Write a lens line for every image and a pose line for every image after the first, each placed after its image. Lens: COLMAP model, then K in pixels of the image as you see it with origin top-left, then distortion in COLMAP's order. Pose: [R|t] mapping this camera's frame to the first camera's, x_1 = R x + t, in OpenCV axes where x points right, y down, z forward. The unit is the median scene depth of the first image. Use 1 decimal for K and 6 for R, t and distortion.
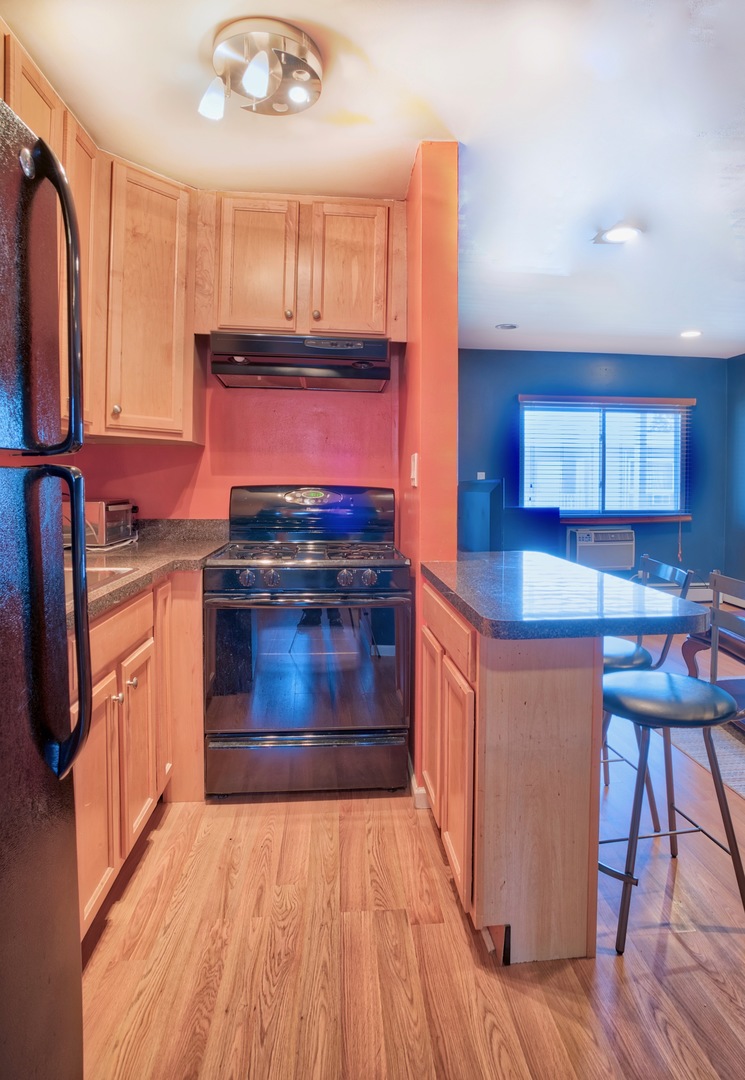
lens RADIAL K [[598.5, 0, 392.1], [0, 598.5, 492.3], [0, 0, 1]] dist [-0.049992, -0.000592]
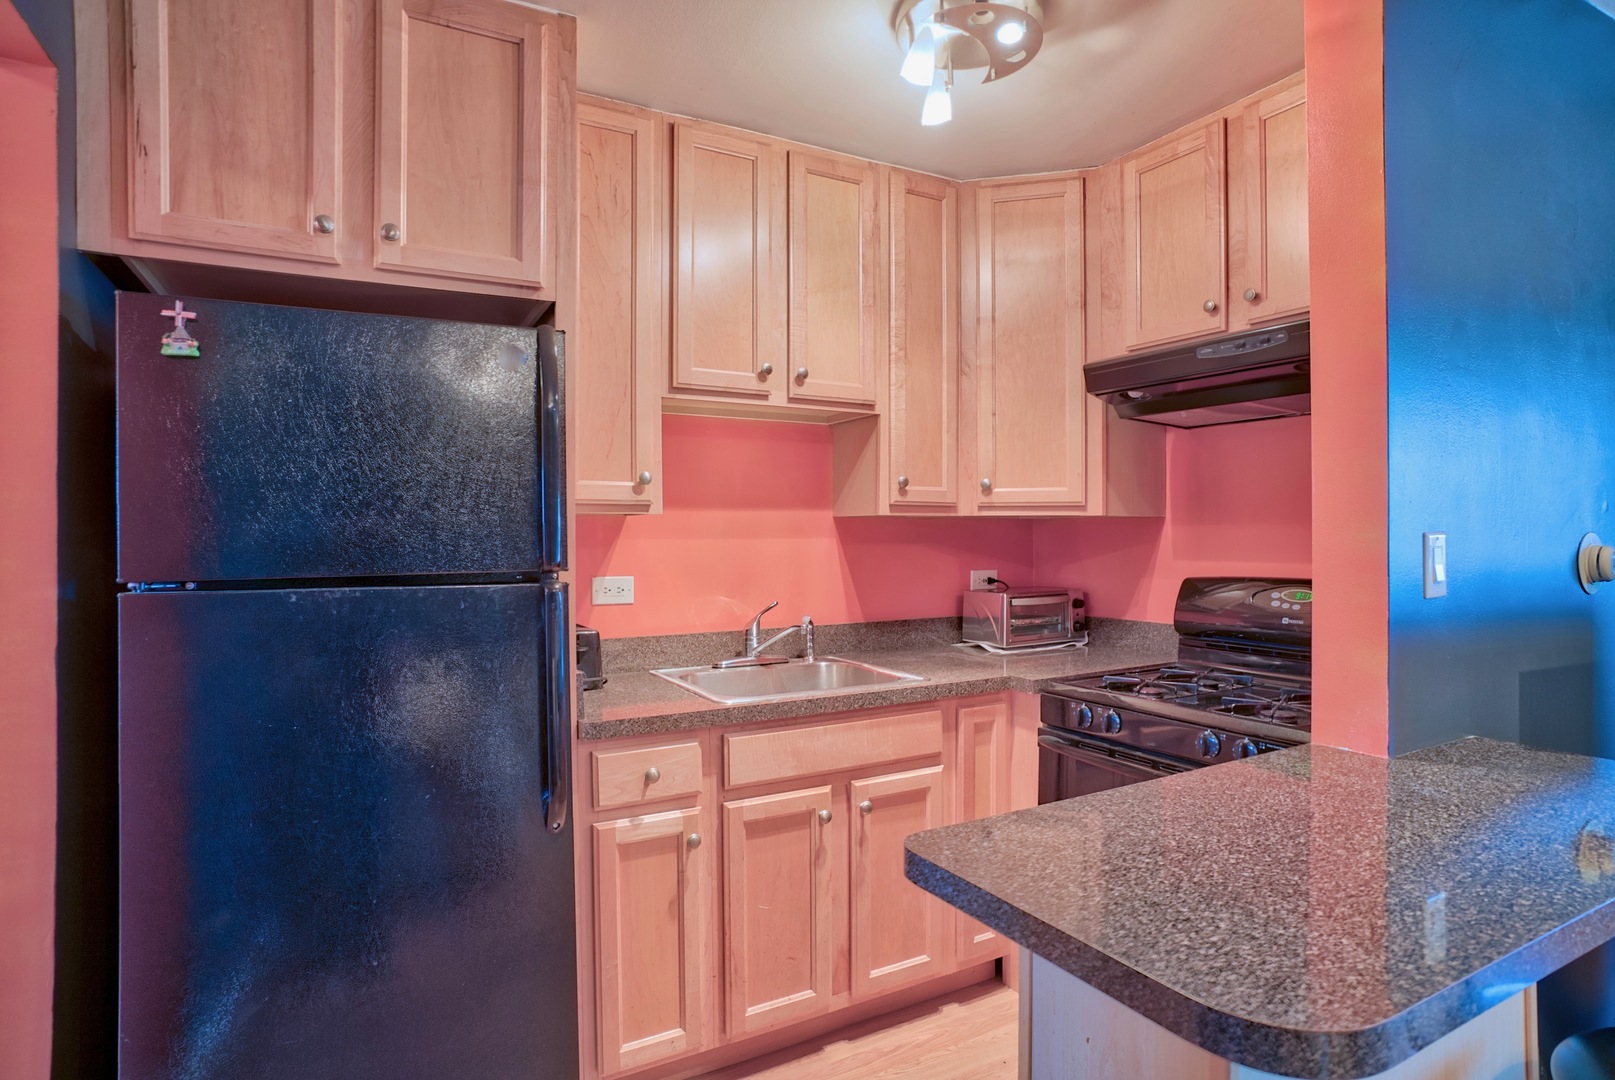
lens RADIAL K [[842.9, 0, 810.4], [0, 842.9, 534.6], [0, 0, 1]] dist [-0.058497, 0.000238]
pose [[0.397296, -0.011700, -0.917616, 0.466982], [-0.007865, 0.999839, -0.016153, -0.044403], [0.917657, 0.013634, 0.397140, 0.282558]]
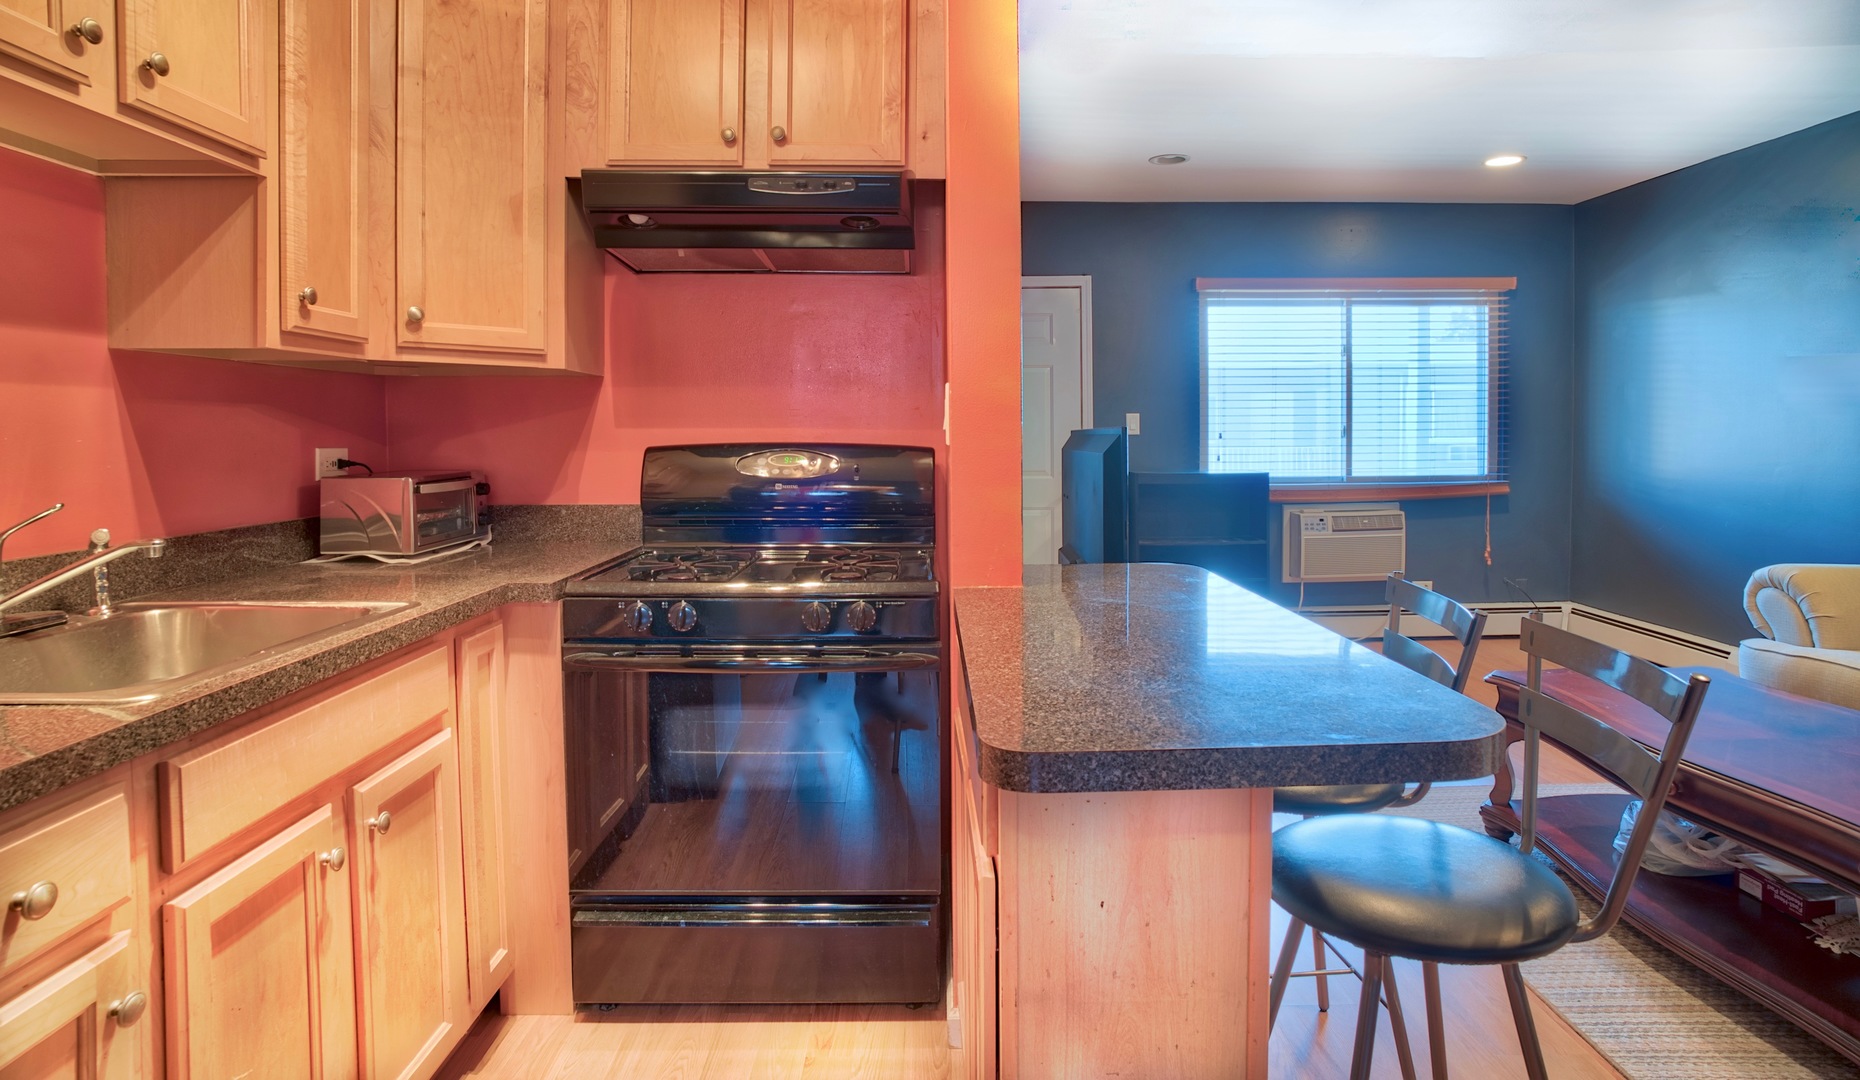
lens RADIAL K [[954.4, 0, 931.0], [0, 954.4, 456.1], [0, 0, 1]] dist [-0.049040, 0.011492]
pose [[0.995796, -0.010574, -0.090985, 0.093695], [0.011489, 0.999889, 0.009538, -0.007452], [0.090874, -0.010543, 0.995807, 0.139510]]
